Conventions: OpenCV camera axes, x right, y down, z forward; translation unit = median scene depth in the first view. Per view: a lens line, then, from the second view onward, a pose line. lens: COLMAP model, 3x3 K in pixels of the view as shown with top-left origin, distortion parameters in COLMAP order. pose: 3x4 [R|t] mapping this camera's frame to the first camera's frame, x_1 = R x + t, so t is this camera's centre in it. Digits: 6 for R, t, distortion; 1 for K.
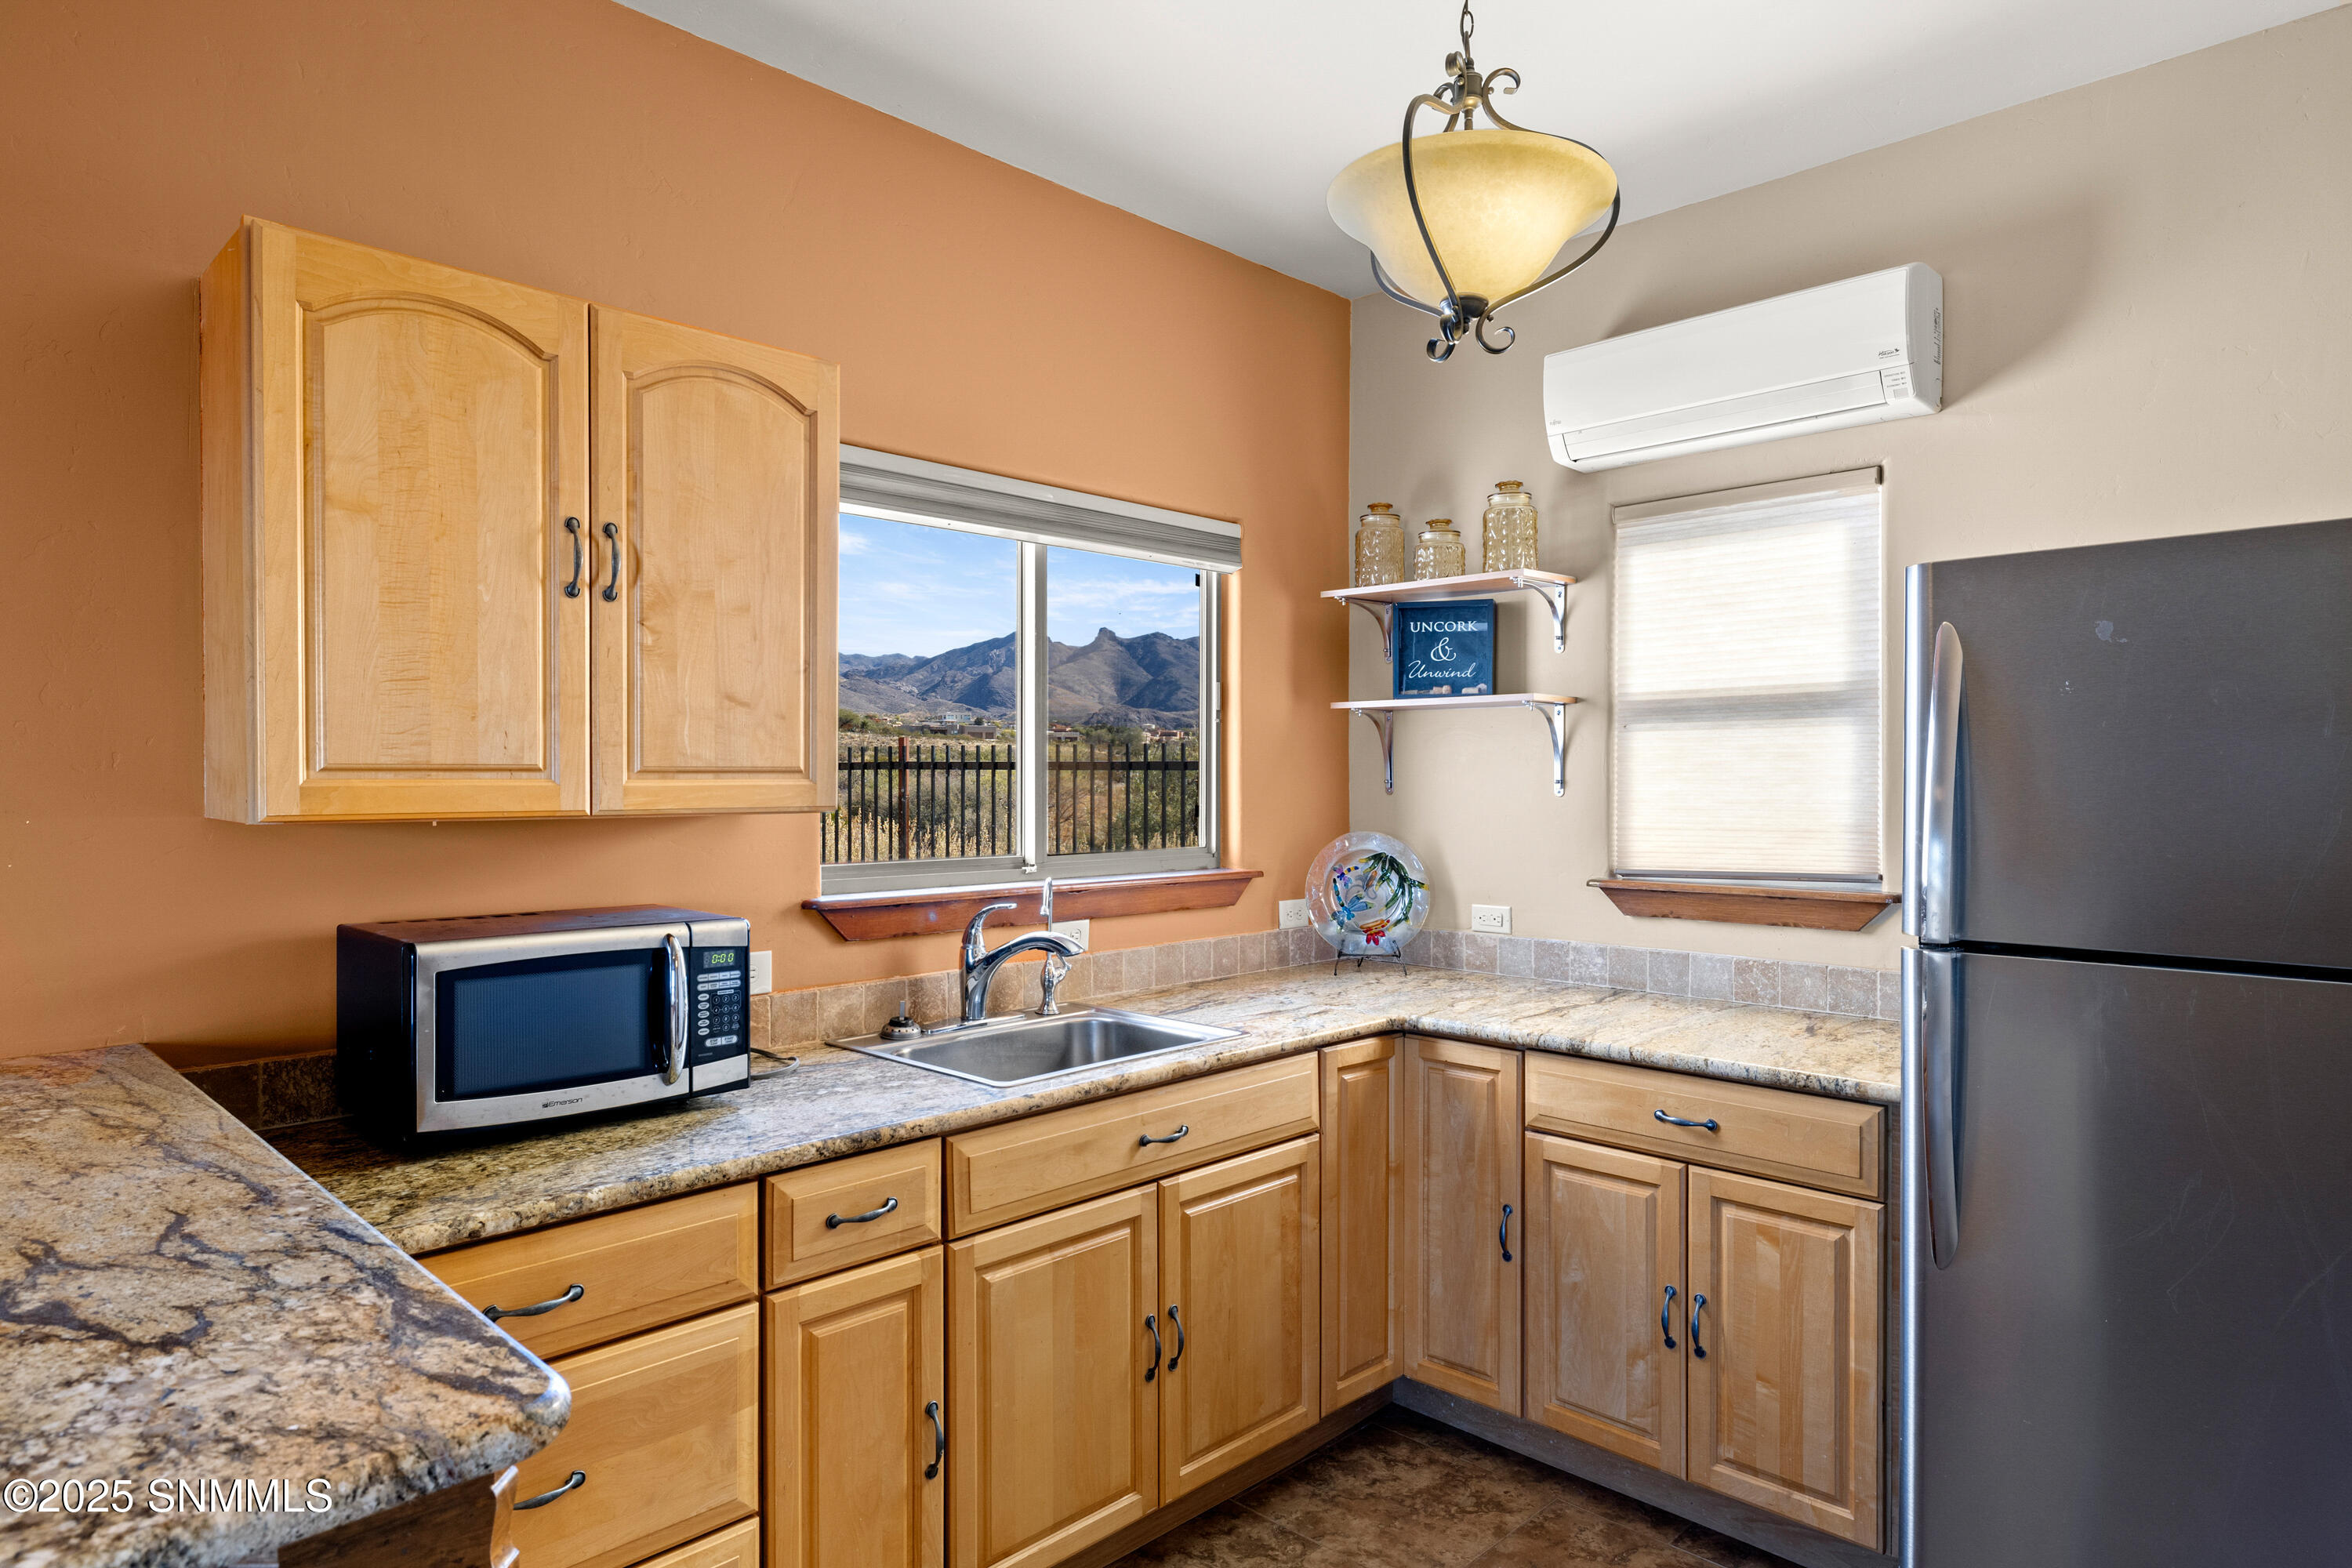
lens RADIAL K [[1341.9, 0, 1176.0], [0, 1341.9, 784.0], [0, 0, 1]] dist [-0.000886, -0.000064]
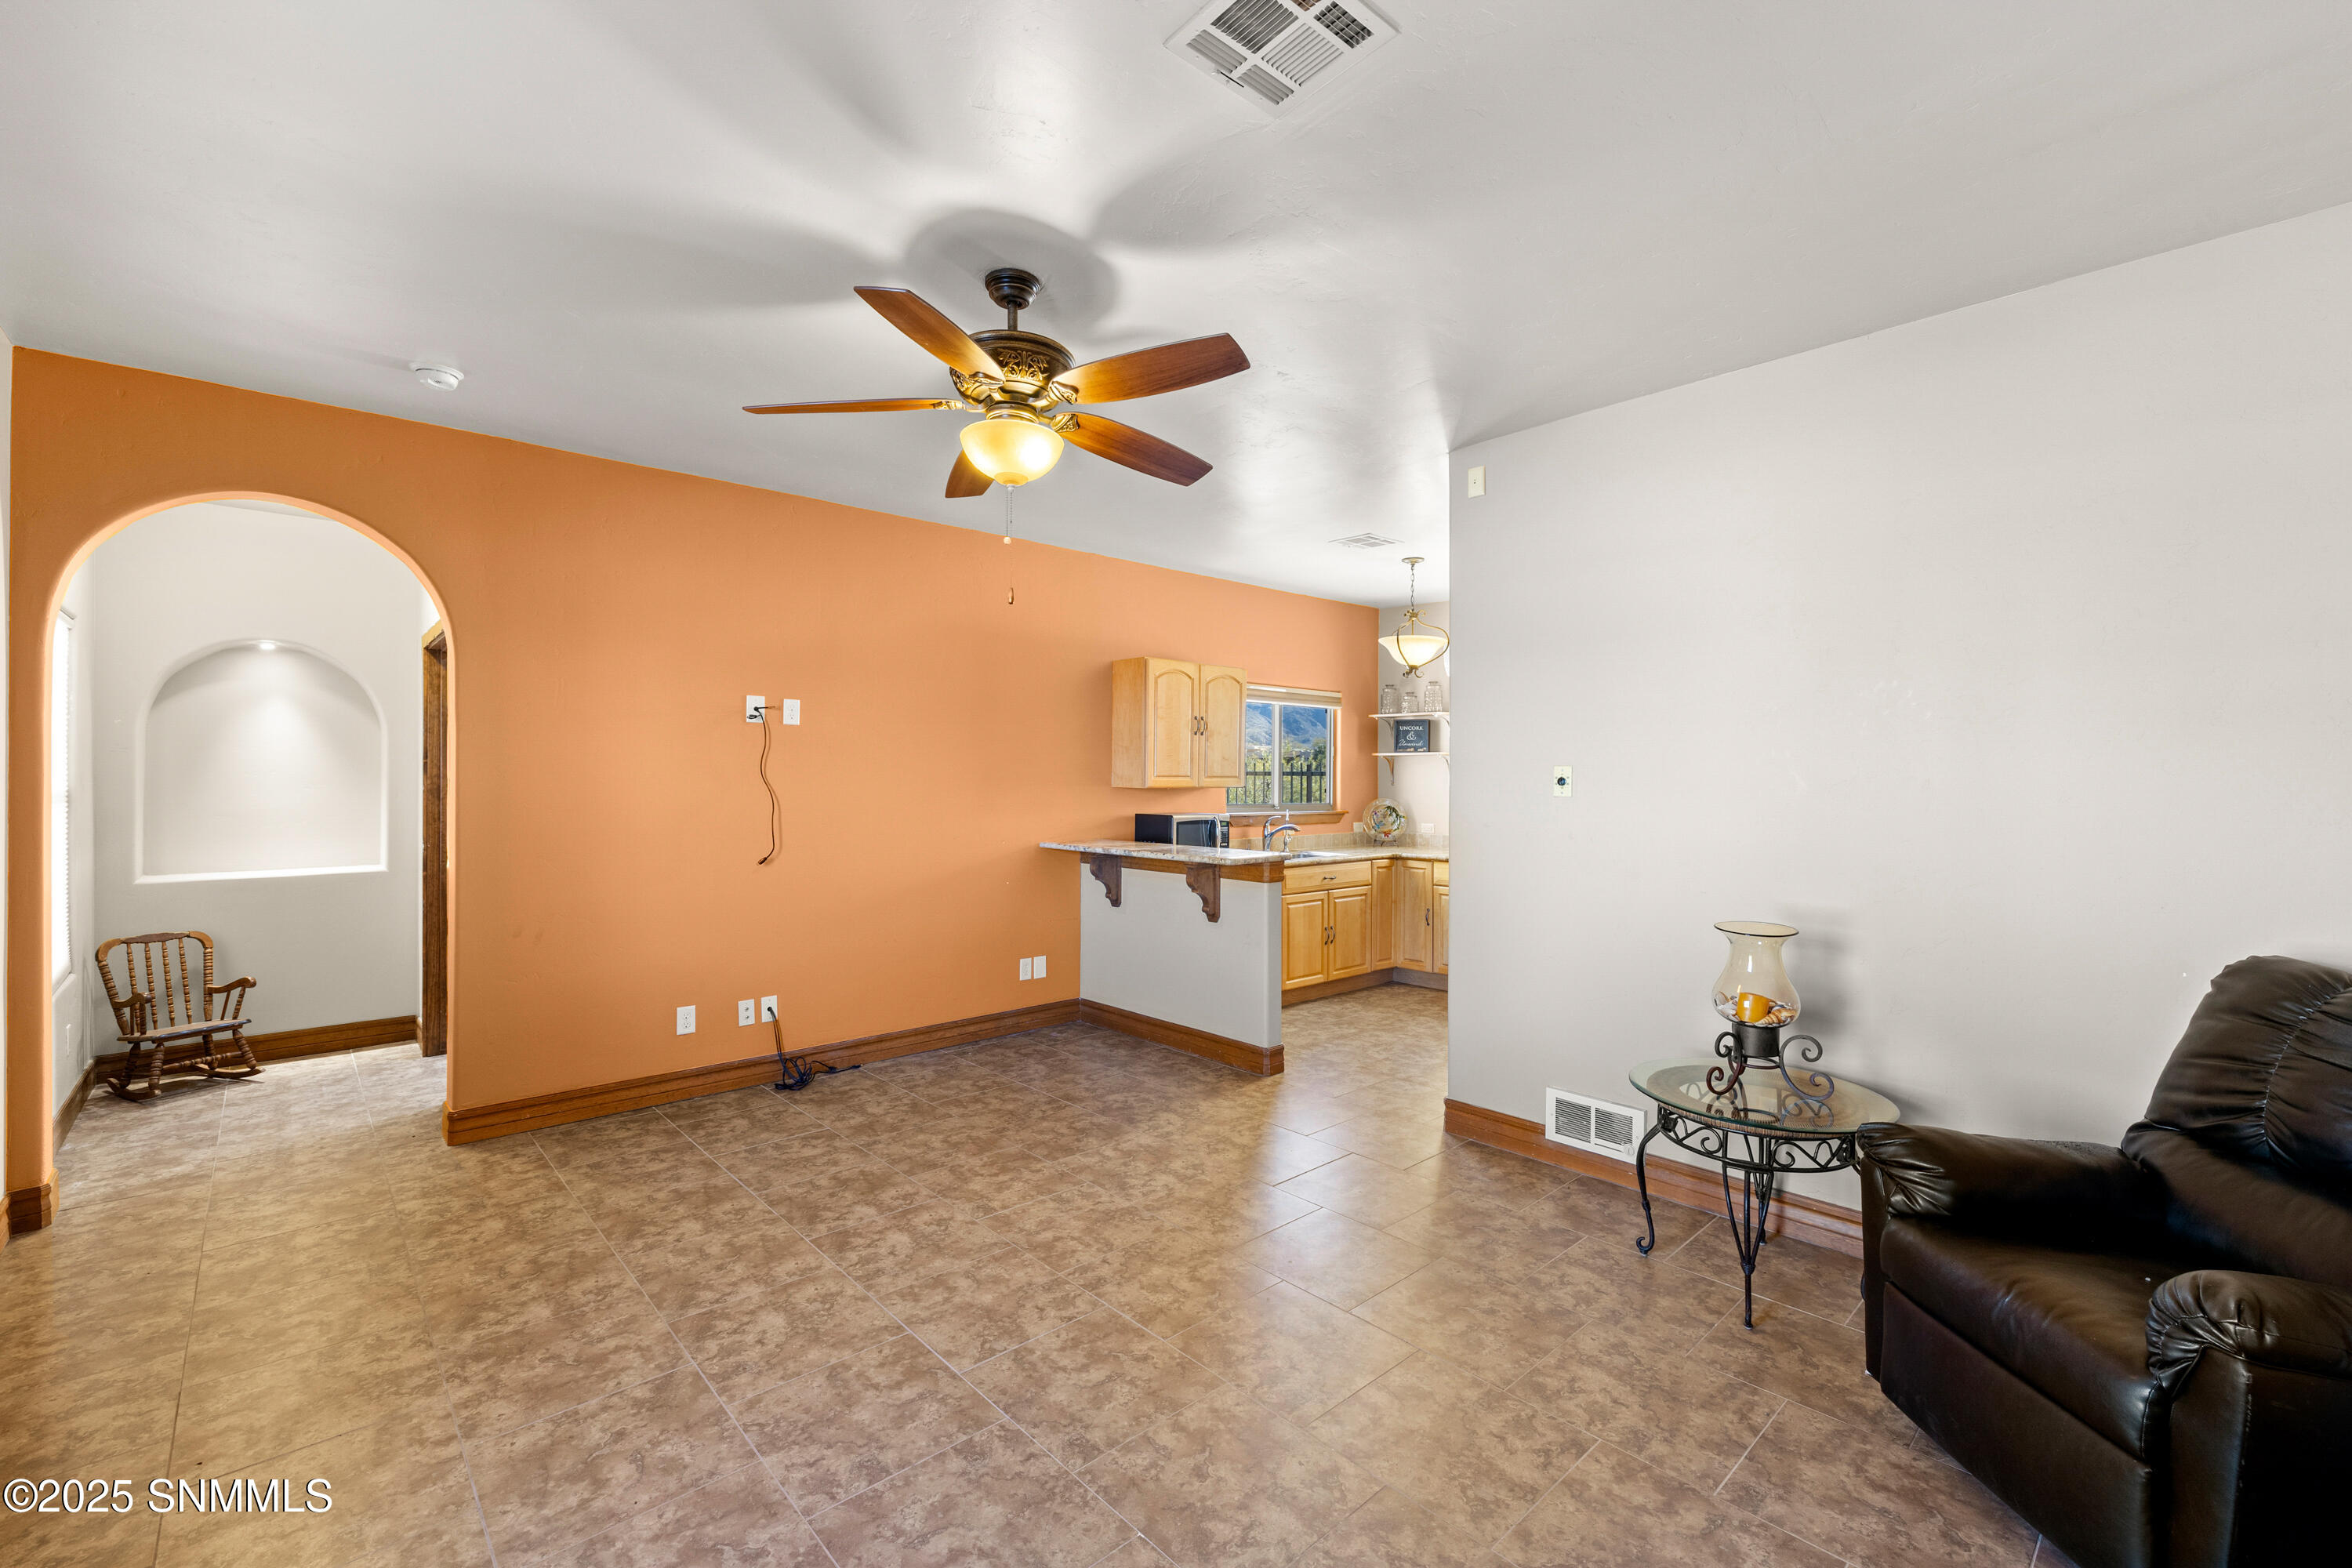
lens RADIAL K [[978.0, 0, 1175.4], [0, 978.0, 773.0], [0, 0, 1]] dist [-0.000163, -0.000608]
pose [[0.998306, 0.004237, -0.058036, -0.245920], [-0.004945, 0.999915, -0.012058, 0.011671], [0.057980, 0.012325, 0.998242, -1.498894]]
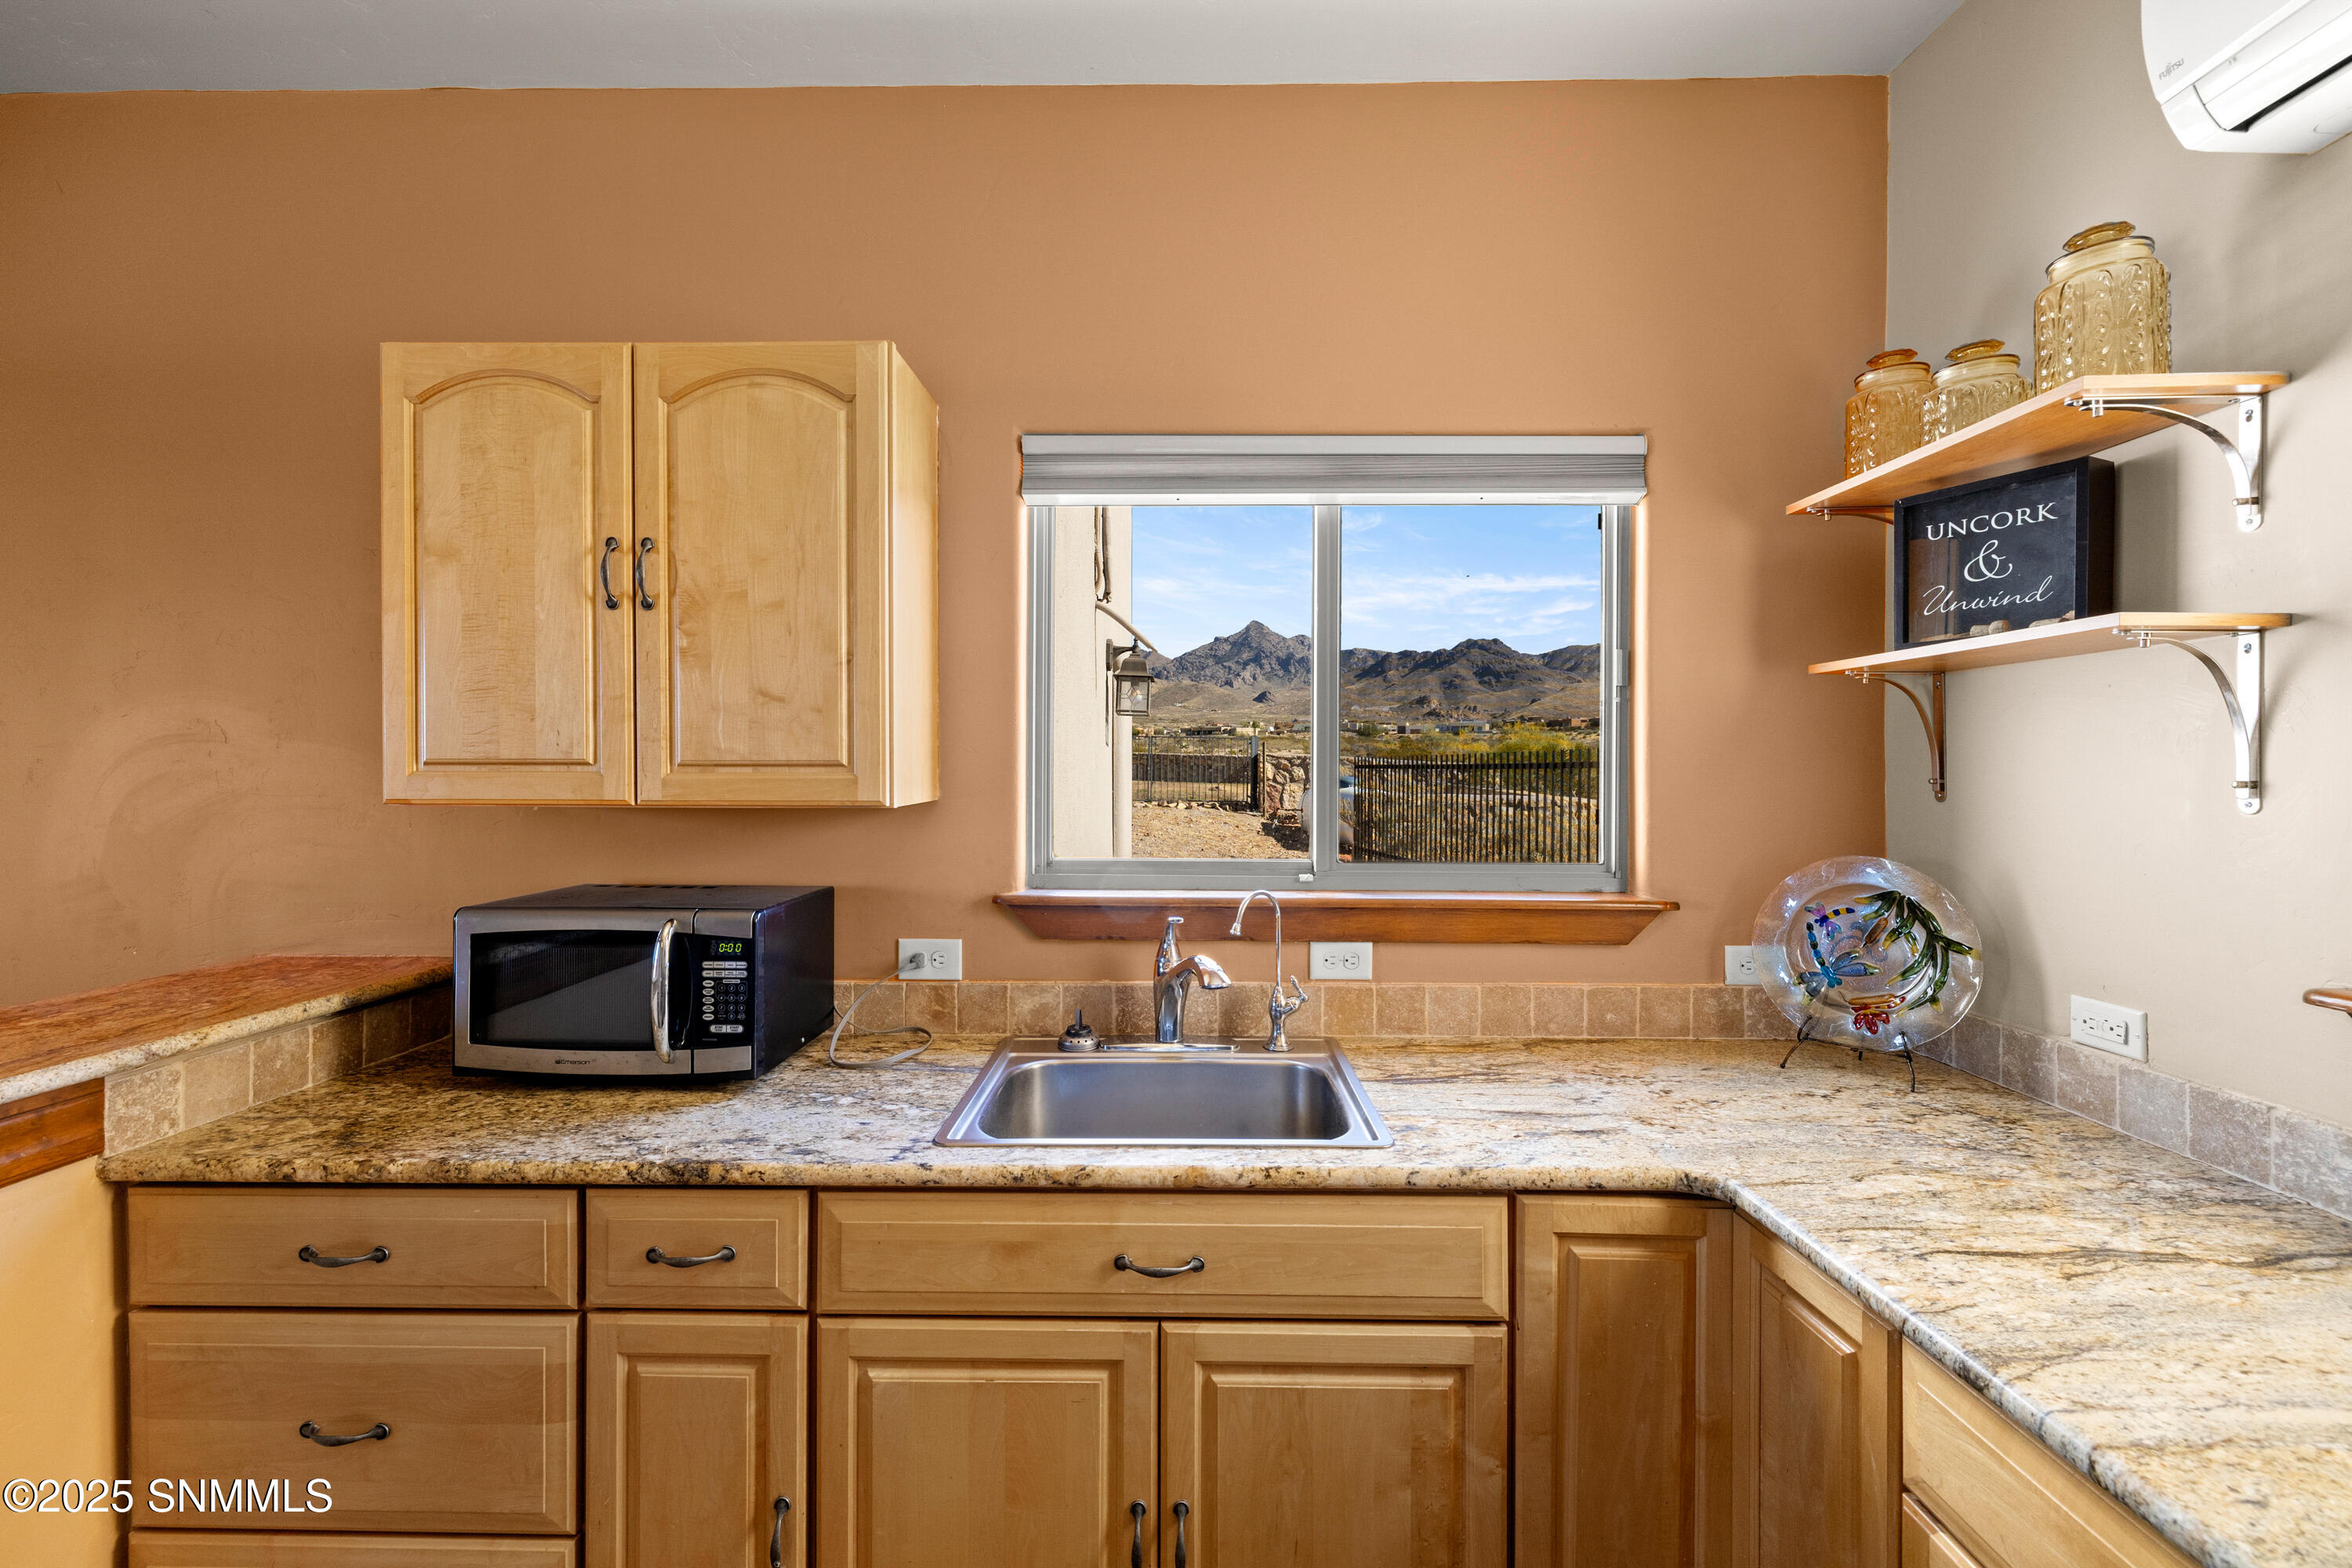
lens RADIAL K [[978.0, 0, 1175.4], [0, 978.0, 773.0], [0, 0, 1]] dist [-0.000163, -0.000608]
pose [[0.693664, 0.001496, -0.720297, 0.338134], [-0.007113, 0.999963, -0.004773, -0.001638], [0.720264, 0.008434, 0.693649, 0.566755]]
